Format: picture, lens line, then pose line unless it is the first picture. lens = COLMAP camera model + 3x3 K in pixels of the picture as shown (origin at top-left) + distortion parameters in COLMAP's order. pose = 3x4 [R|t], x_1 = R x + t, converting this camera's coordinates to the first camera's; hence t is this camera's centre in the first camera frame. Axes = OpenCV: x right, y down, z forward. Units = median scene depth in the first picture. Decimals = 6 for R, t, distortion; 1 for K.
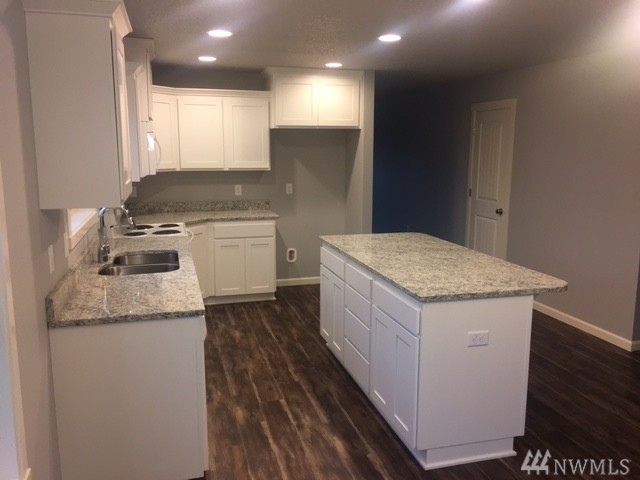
lens RADIAL K [[547.0, 0, 316.8], [0, 547.0, 239.1], [0, 0, 1]] dist [0.081036, -0.111950]
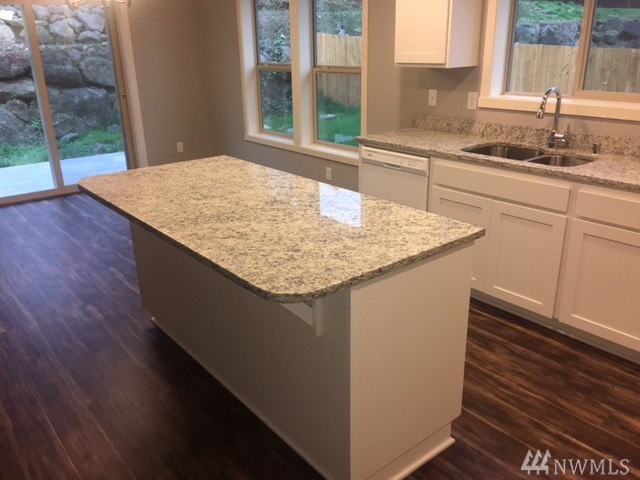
lens RADIAL K [[547.0, 0, 318.7], [0, 547.0, 238.5], [0, 0, 1]] dist [0.081036, -0.111950]
pose [[-0.913702, 0.153596, -0.376240, 0.231748], [-0.051473, 0.874625, 0.482060, -0.161566], [0.403111, 0.459825, -0.791241, 1.016041]]
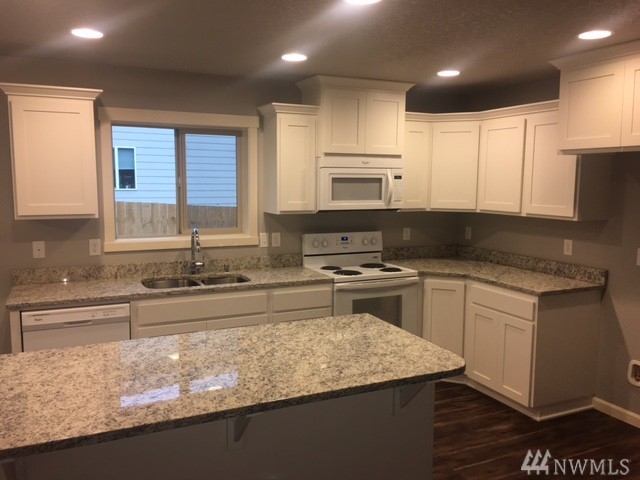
lens RADIAL K [[547.0, 0, 319.3], [0, 547.0, 239.3], [0, 0, 1]] dist [0.081036, -0.111950]
pose [[0.173600, 0.111726, -0.978458, 0.506162], [-0.175482, 0.981153, 0.080899, -0.108706], [0.969056, 0.157658, 0.189934, 0.621535]]
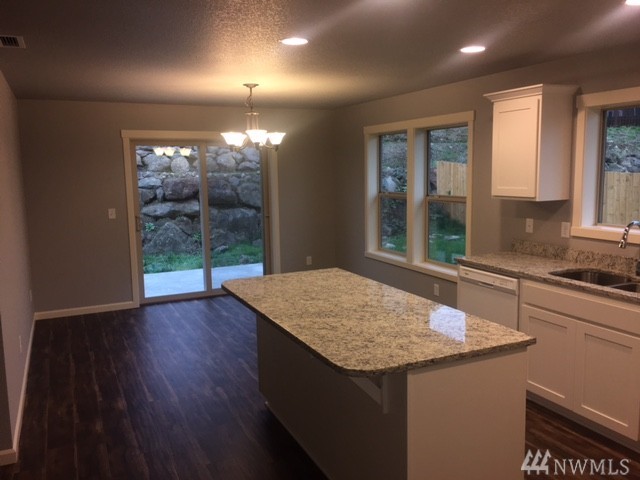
lens RADIAL K [[547.0, 0, 322.8], [0, 547.0, 236.6], [0, 0, 1]] dist [0.081036, -0.111950]
pose [[-0.983627, 0.038854, -0.175978, 0.229185], [-0.014393, 0.956427, 0.291618, -0.194951], [0.179640, 0.289376, -0.940208, 1.118119]]
